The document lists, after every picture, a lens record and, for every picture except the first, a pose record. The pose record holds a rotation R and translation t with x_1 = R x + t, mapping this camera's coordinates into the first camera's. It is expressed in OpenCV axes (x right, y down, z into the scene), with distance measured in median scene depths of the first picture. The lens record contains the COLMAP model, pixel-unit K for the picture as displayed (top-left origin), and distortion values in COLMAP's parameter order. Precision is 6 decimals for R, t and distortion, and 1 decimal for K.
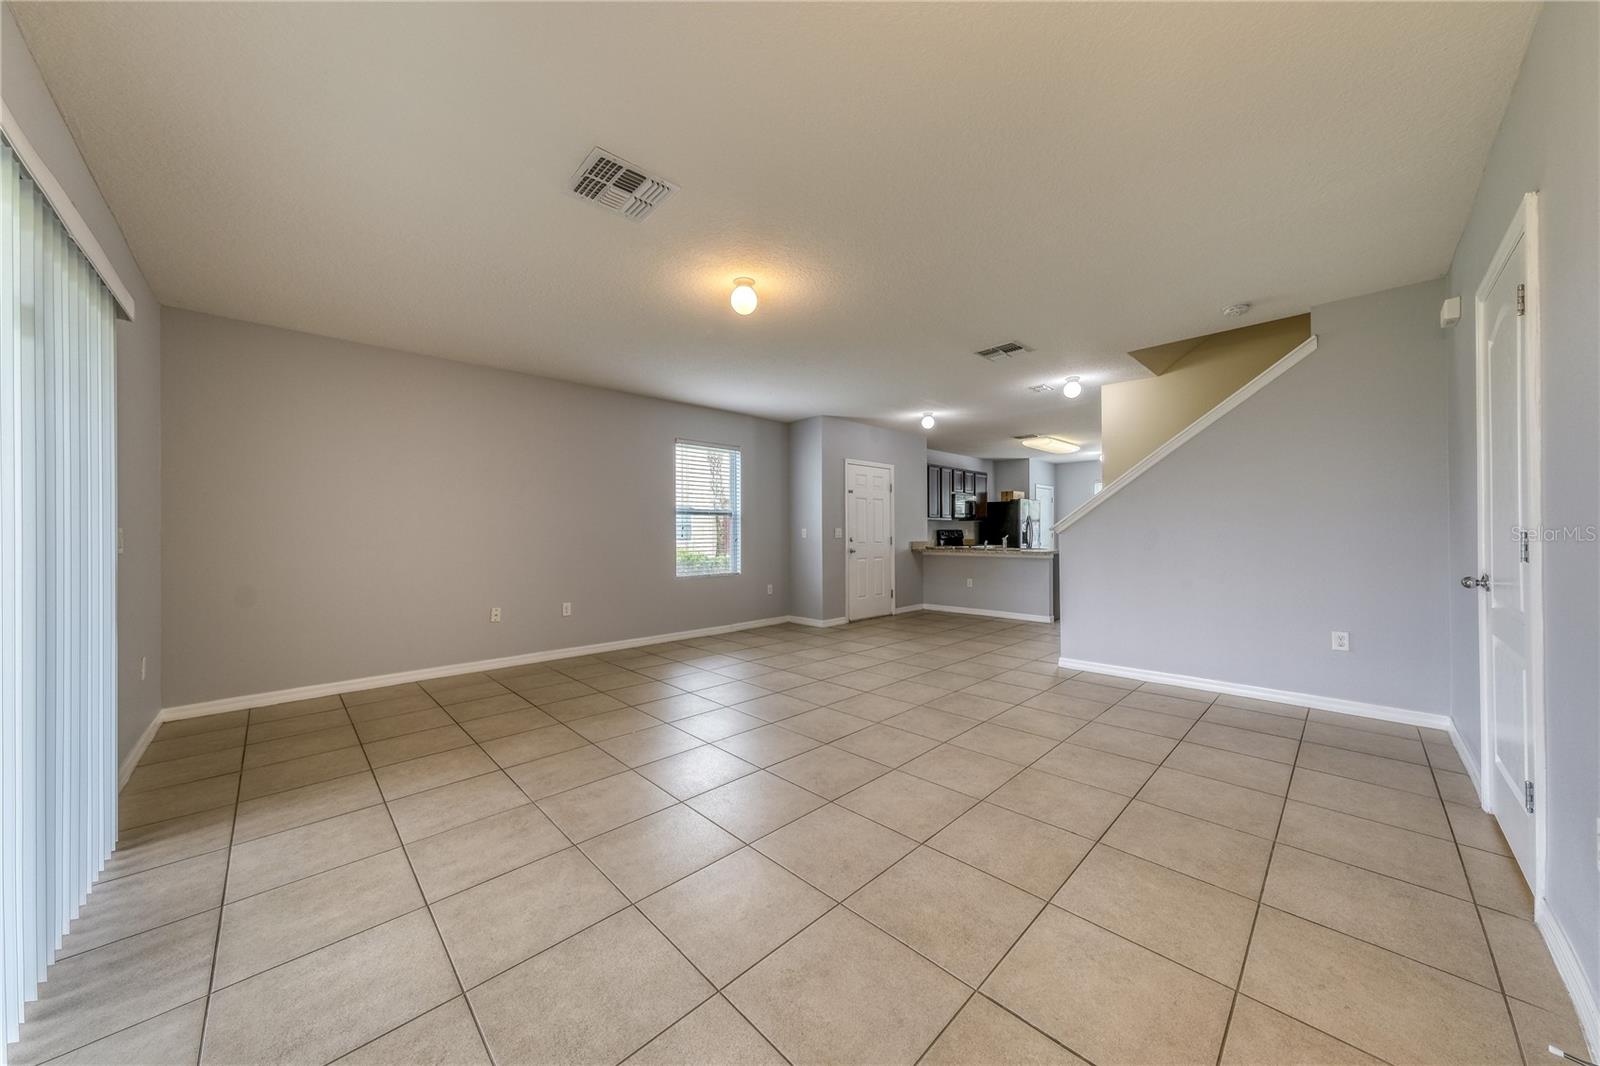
lens RADIAL K [[539.5, 0, 796.5], [0, 539.5, 533.9], [0, 0, 1]] dist [-0.009891, 0.004324]
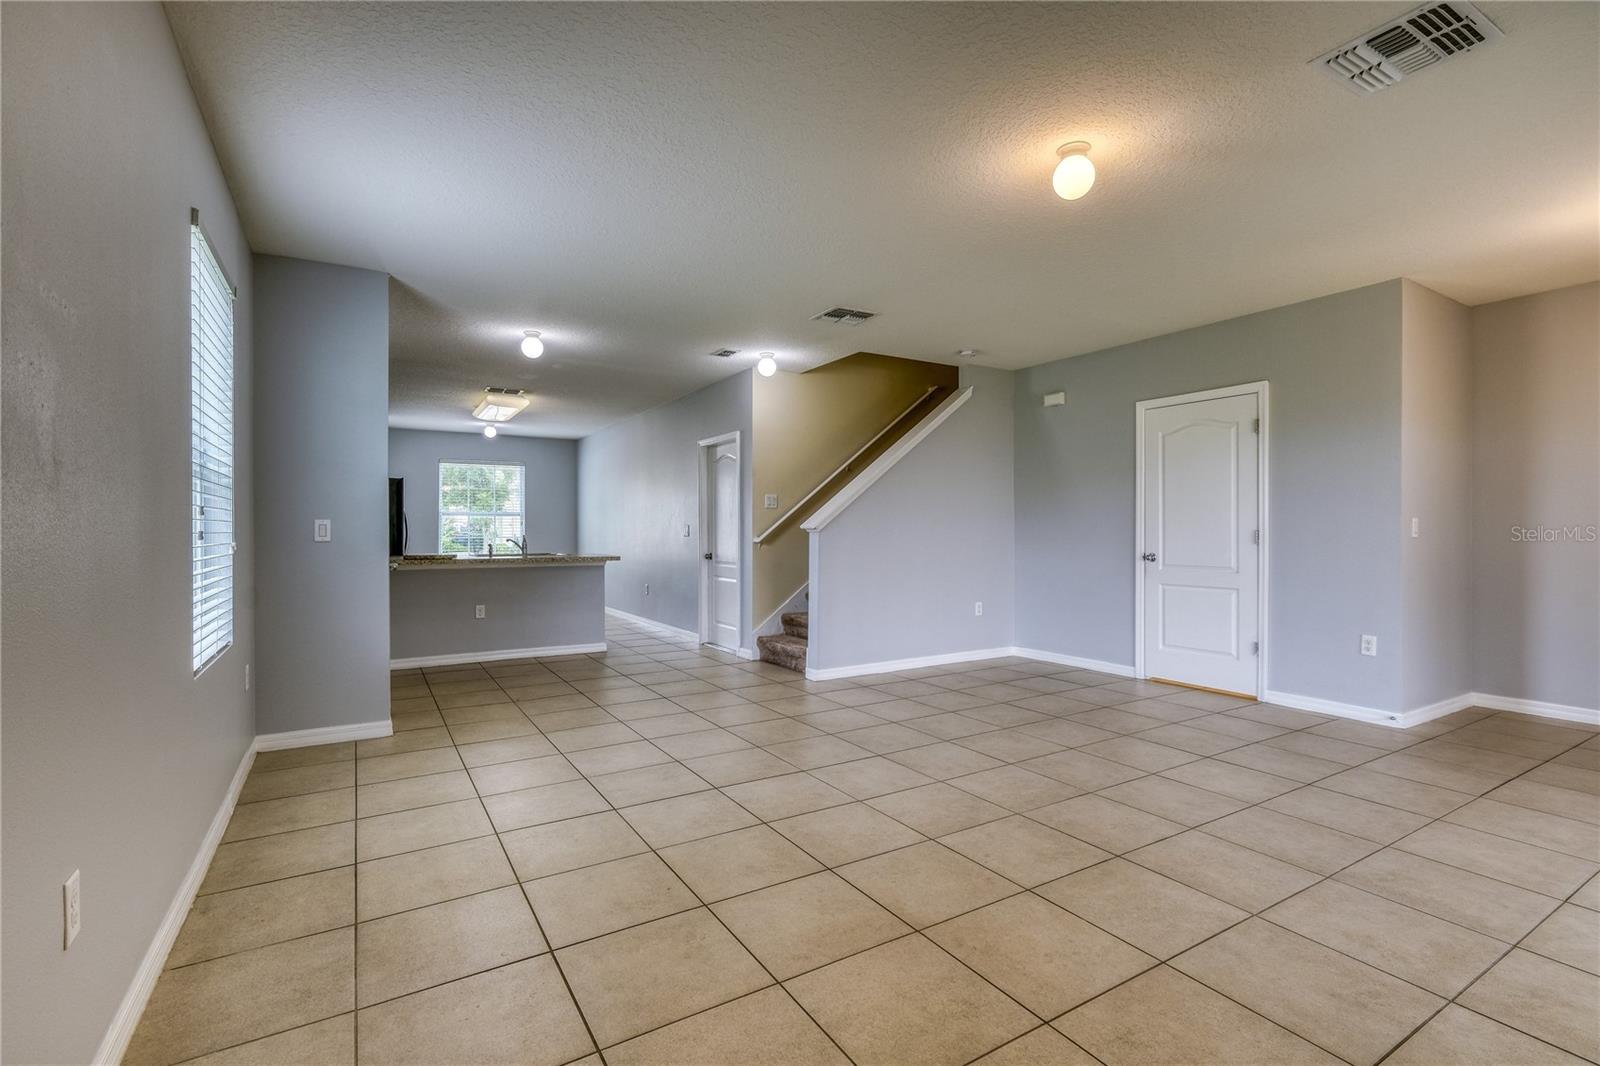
lens RADIAL K [[736.4, 0, 800.6], [0, 736.4, 539.4], [0, 0, 1]] dist [0.001049, 0.000033]
pose [[0.217864, -0.007528, 0.975950, -0.467745], [0.000797, 0.999971, 0.007536, 0.001841], [-0.975979, -0.000864, 0.217864, 0.501518]]
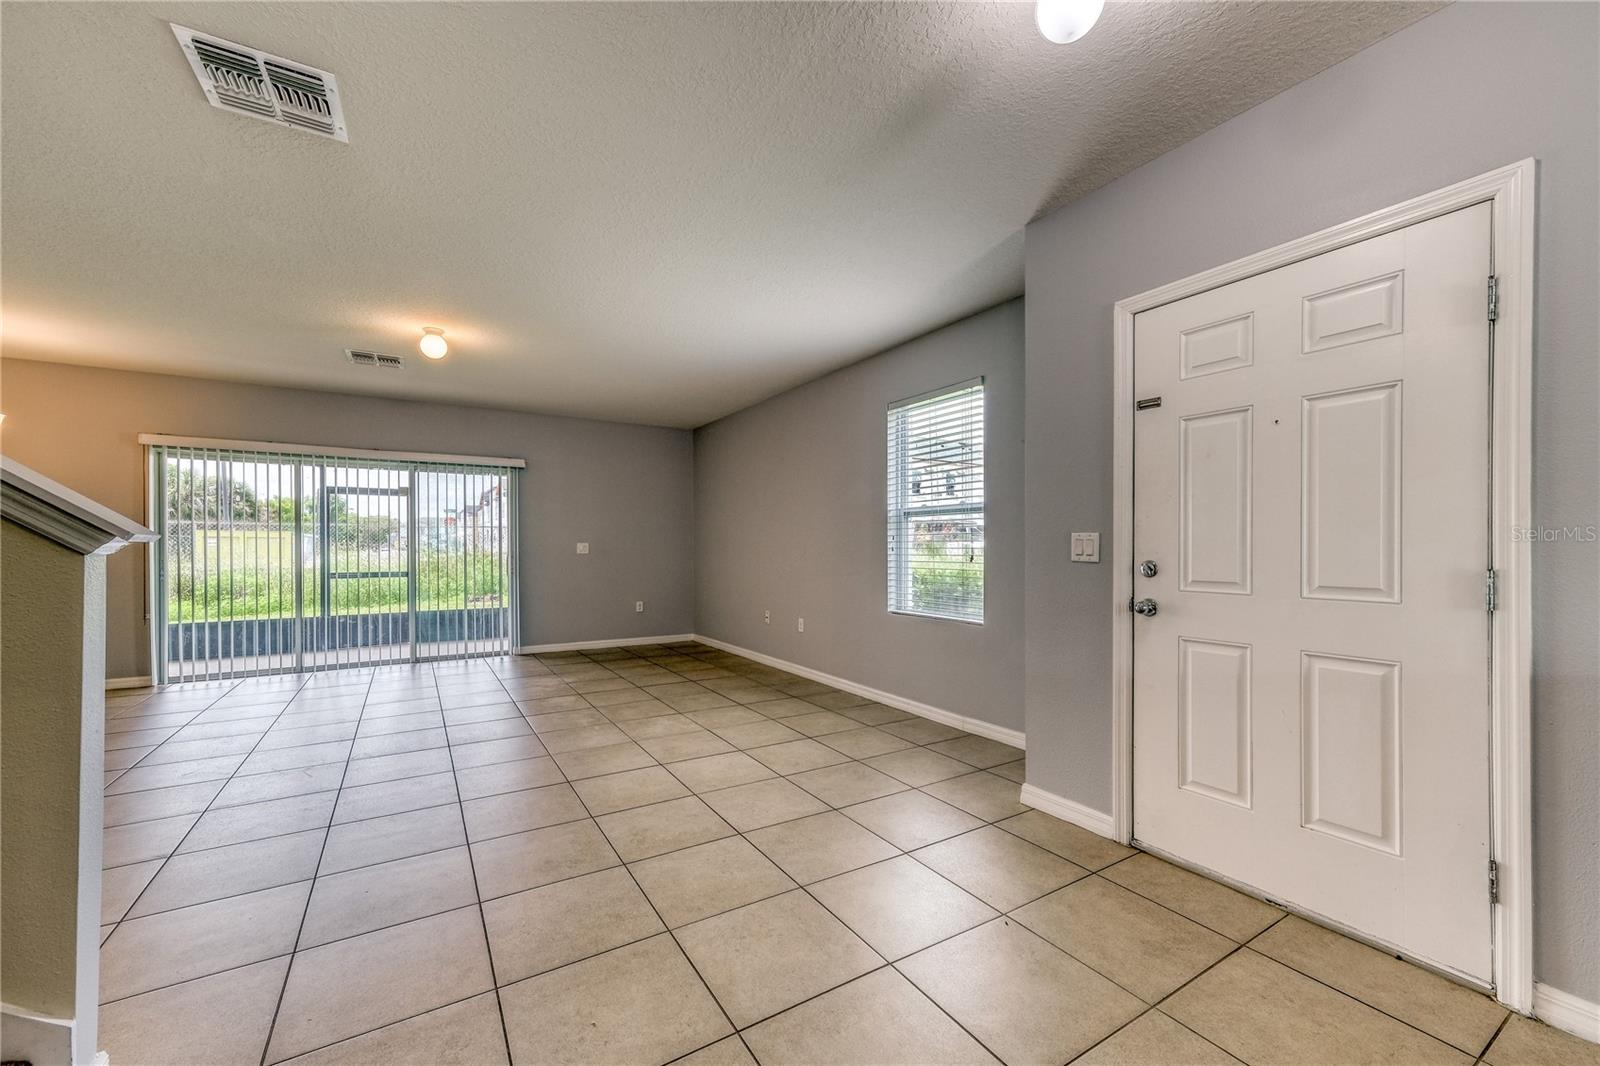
lens RADIAL K [[629.8, 0, 839.7], [0, 629.8, 553.1], [0, 0, 1]] dist [0.001141, 0.000304]
pose [[-0.171806, 0.015390, -0.985011, 0.479698], [0.000846, 0.999880, 0.015475, -0.003734], [0.985130, 0.001825, -0.171798, 0.924773]]
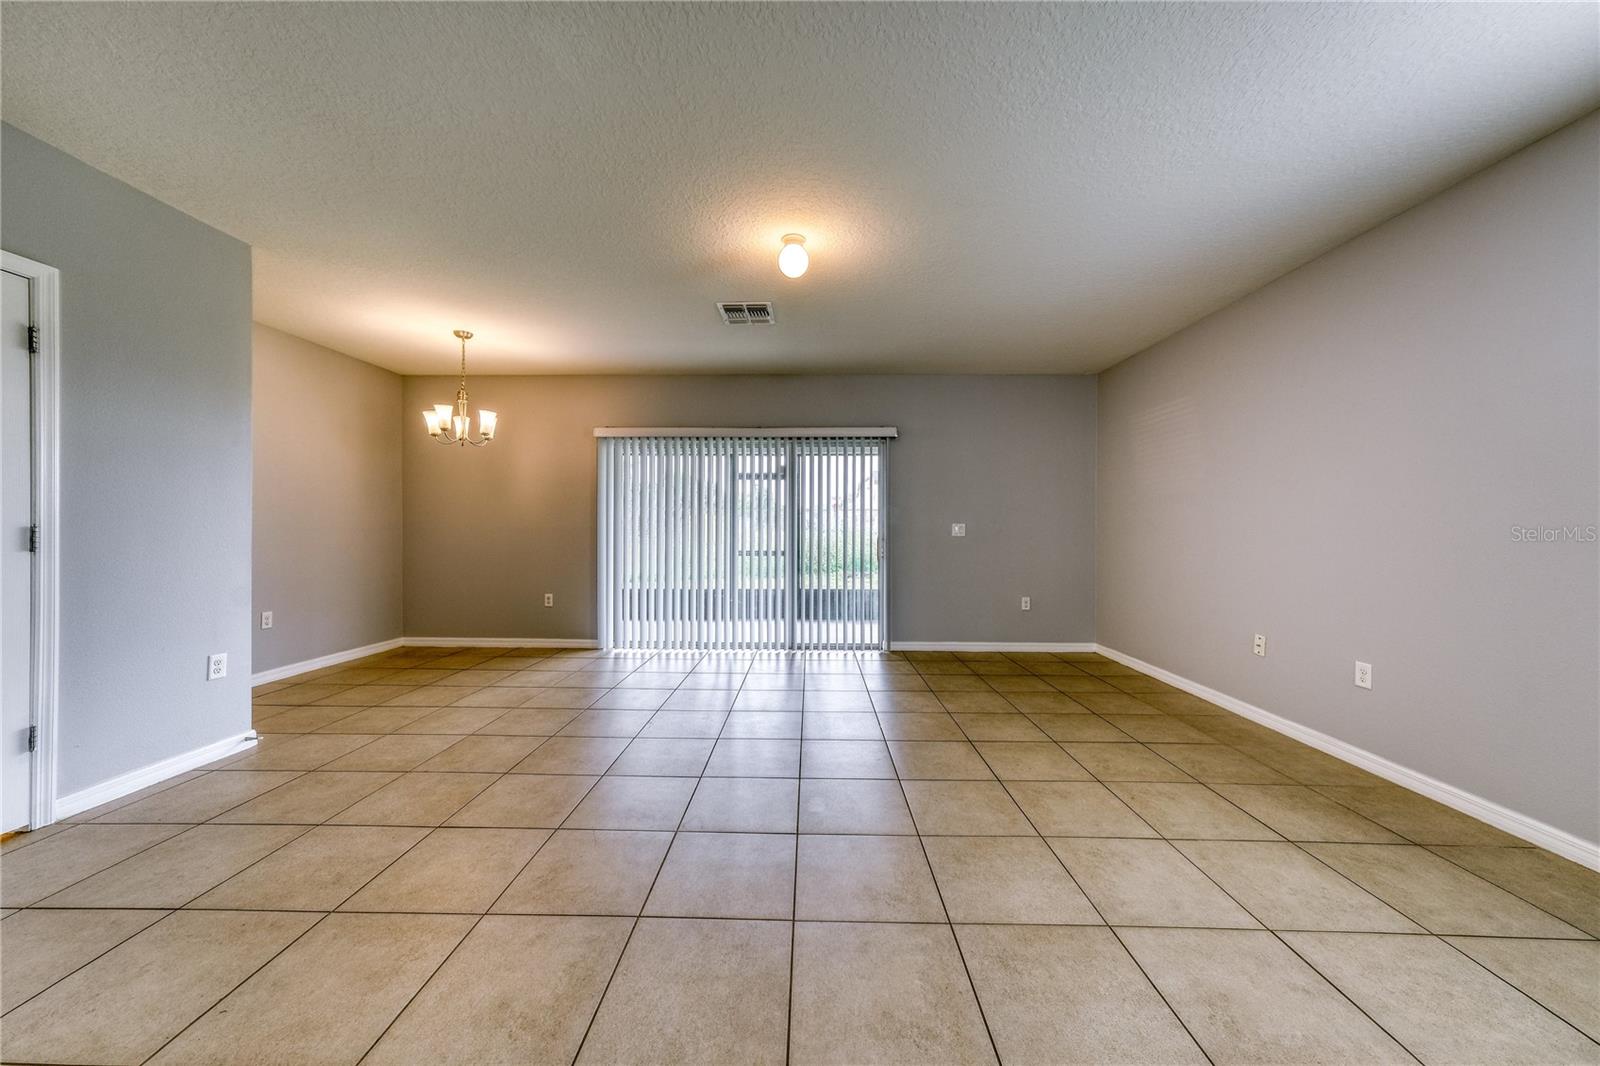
lens RADIAL K [[549.9, 0, 807.9], [0, 549.9, 530.6], [0, 0, 1]] dist [0.005438, 0.000265]
pose [[-0.704836, 0.005248, -0.709350, 0.231300], [-0.000123, 0.999972, 0.007520, -0.000739], [0.709370, 0.005387, -0.704816, 0.731113]]
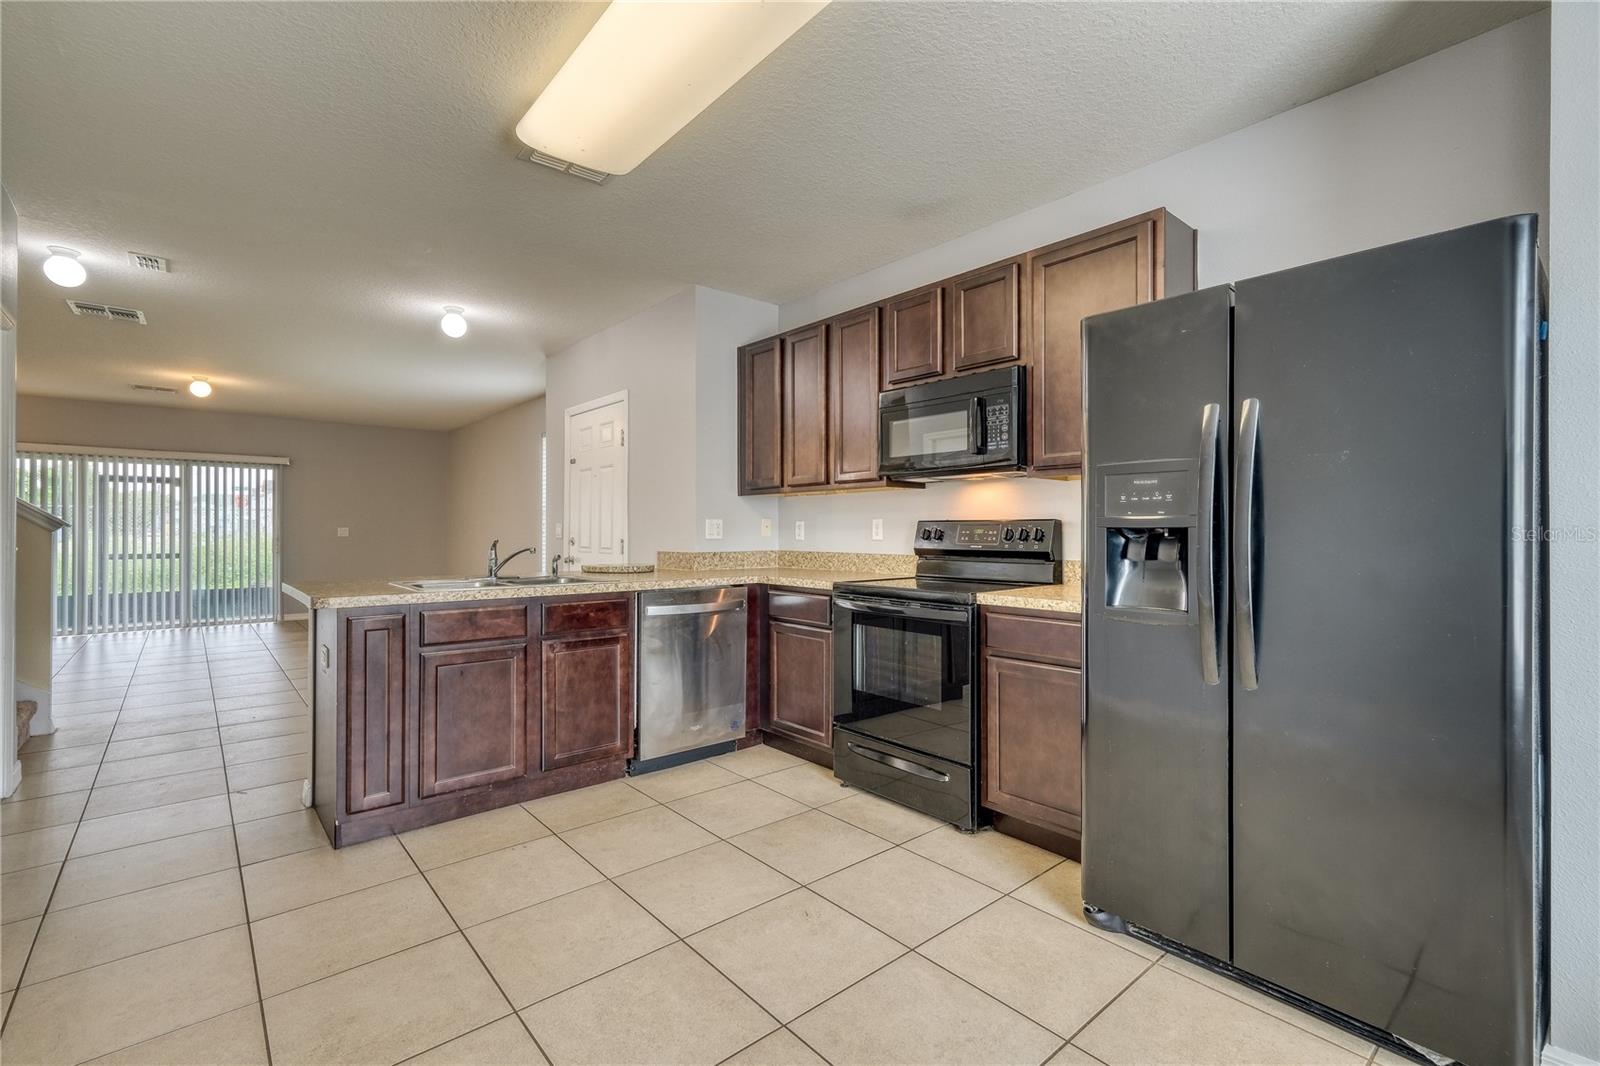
lens RADIAL K [[703.4, 0, 800.0], [0, 703.4, 533.0], [0, 0, 1]] dist [0.000003, 0.001357]
pose [[-0.047649, -0.000767, -0.998864, 0.898487], [-0.008968, 0.999960, -0.000340, -0.001023], [0.998824, 0.008942, -0.047654, 1.332583]]
